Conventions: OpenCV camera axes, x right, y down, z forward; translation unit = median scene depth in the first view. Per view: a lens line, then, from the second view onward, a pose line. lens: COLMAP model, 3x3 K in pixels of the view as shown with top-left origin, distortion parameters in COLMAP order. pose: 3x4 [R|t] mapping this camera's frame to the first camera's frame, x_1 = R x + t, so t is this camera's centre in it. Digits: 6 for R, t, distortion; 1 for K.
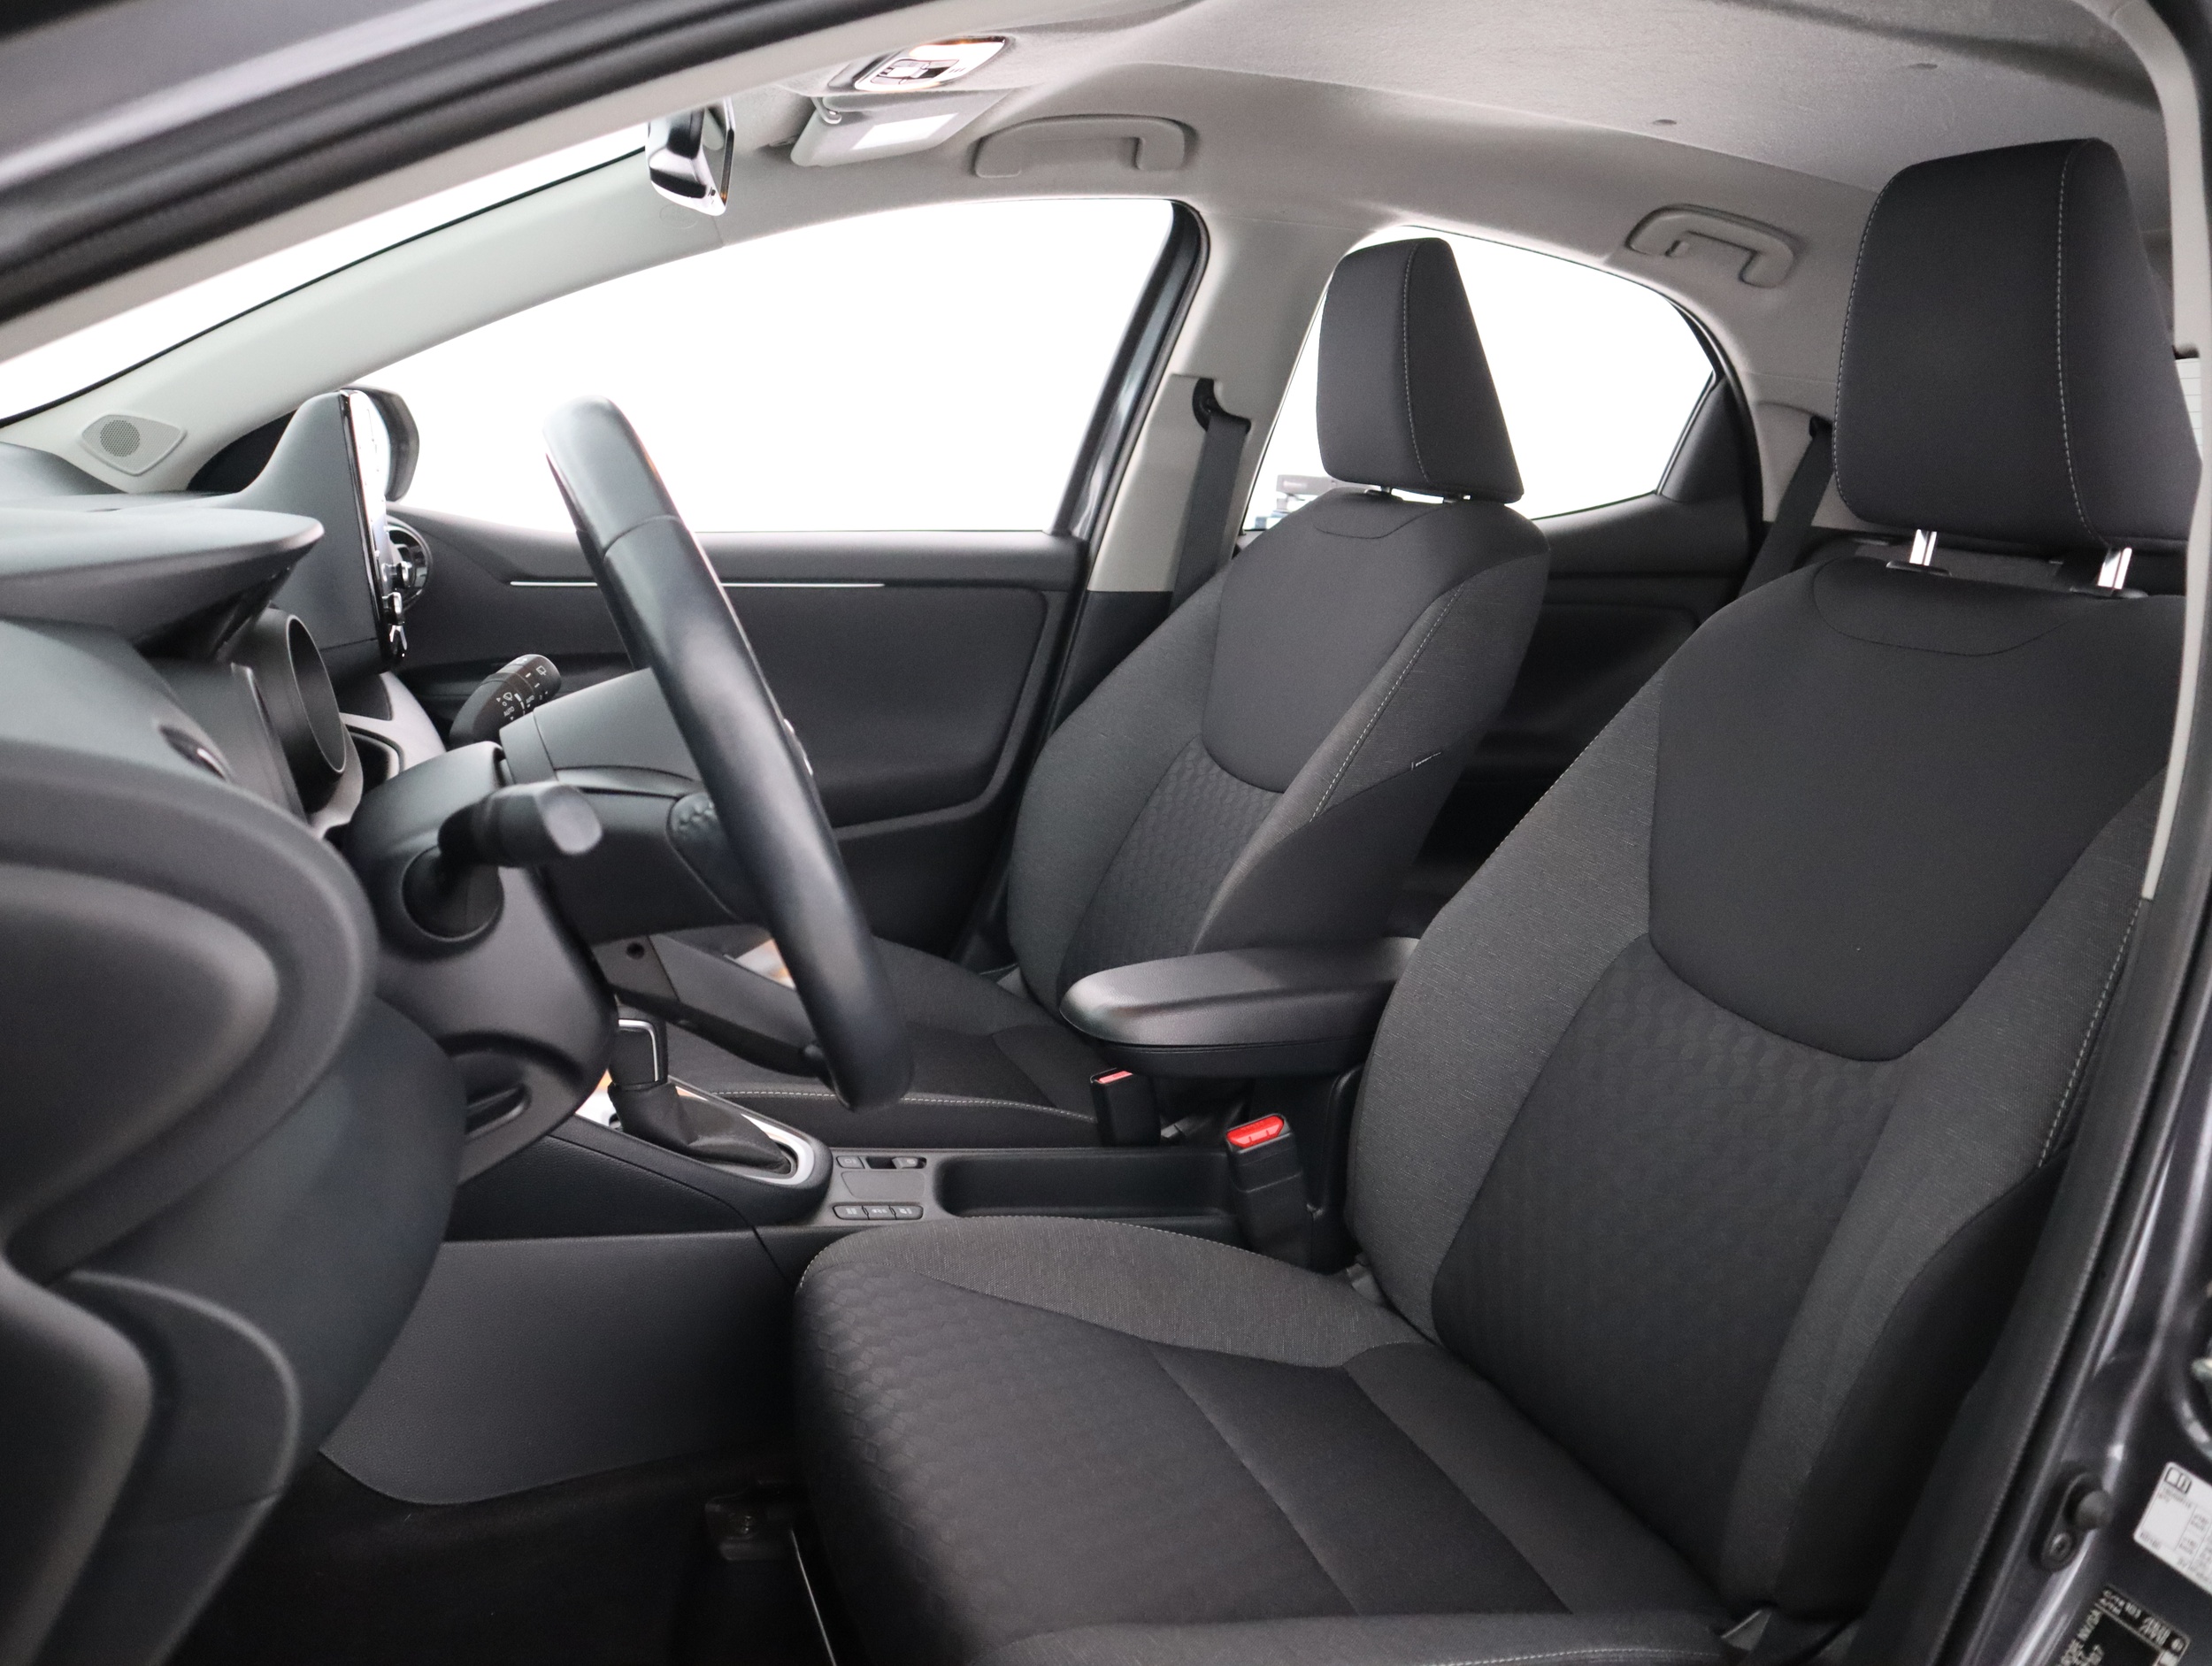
lens RADIAL K [[1856.4, 0, 1106.0], [0, 1856.4, 833.0], [0, 0, 1]] dist [-0.091663, 0.009485]
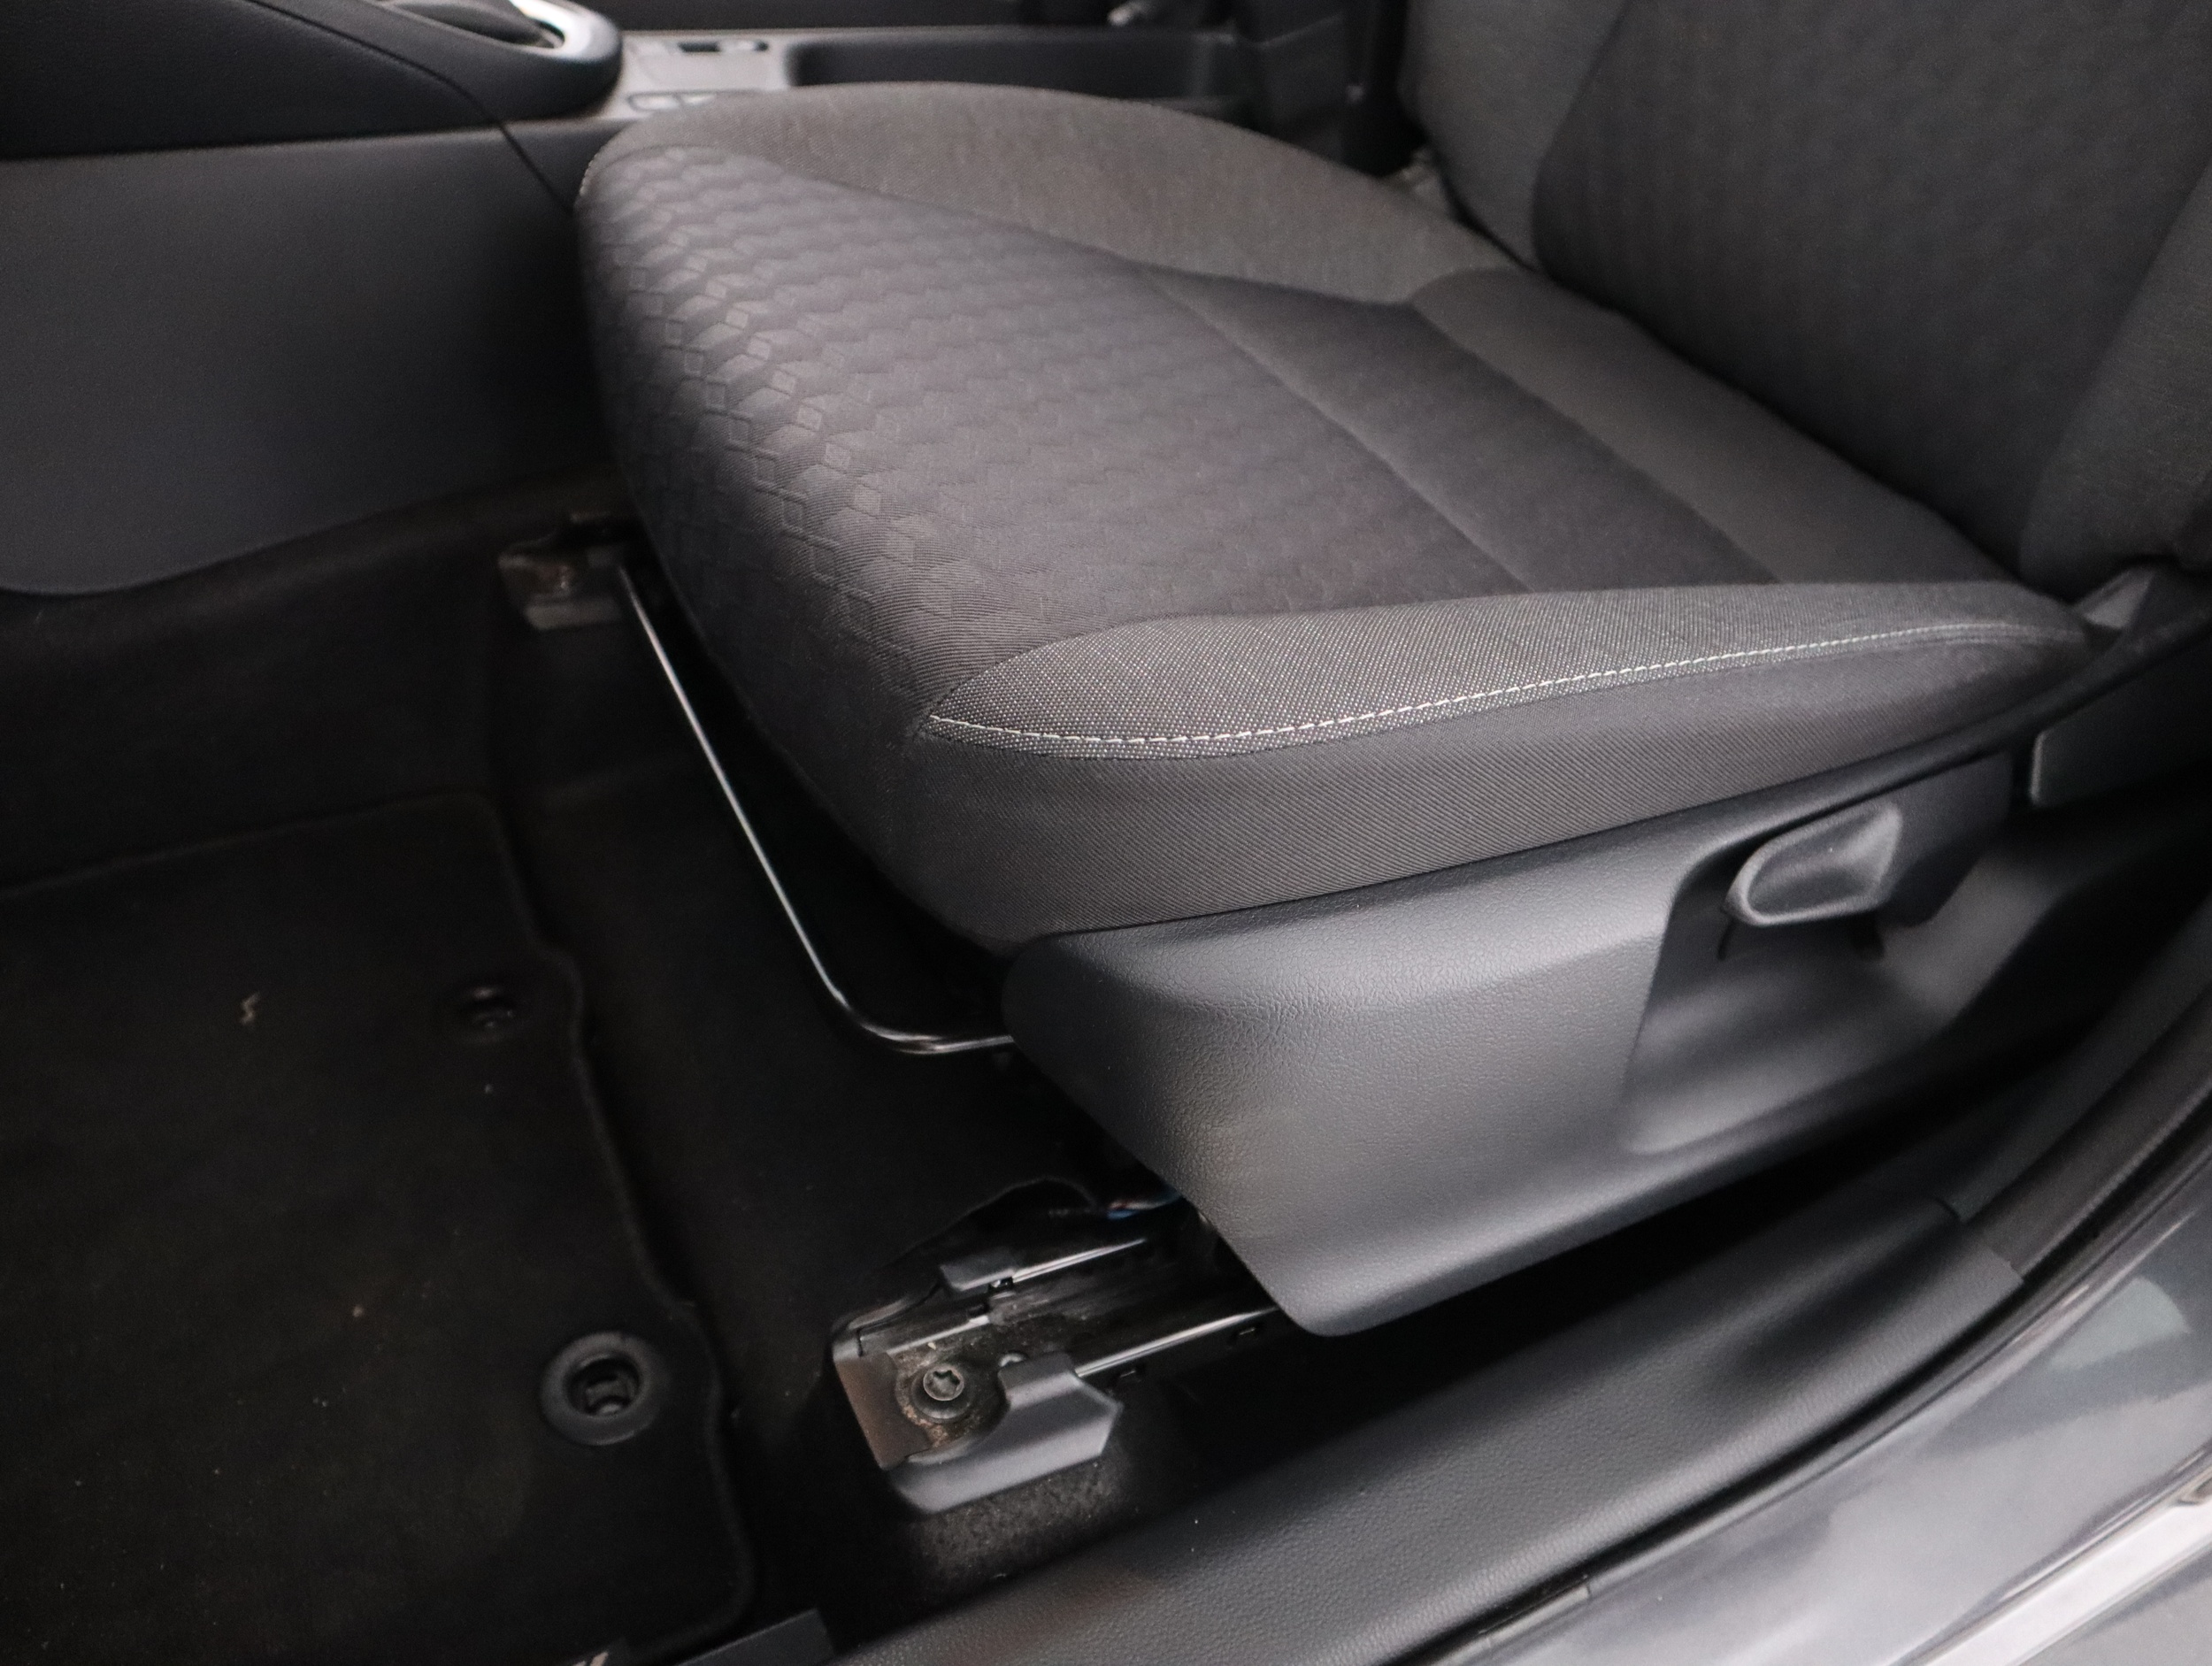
lens RADIAL K [[1856.4, 0, 1106.0], [0, 1856.4, 833.0], [0, 0, 1]] dist [-0.091663, 0.009485]
pose [[0.995657, -0.080496, 0.046767, -0.034103], [0.051443, 0.894413, 0.444274, 0.162512], [-0.077591, -0.439939, 0.894670, 0.317668]]
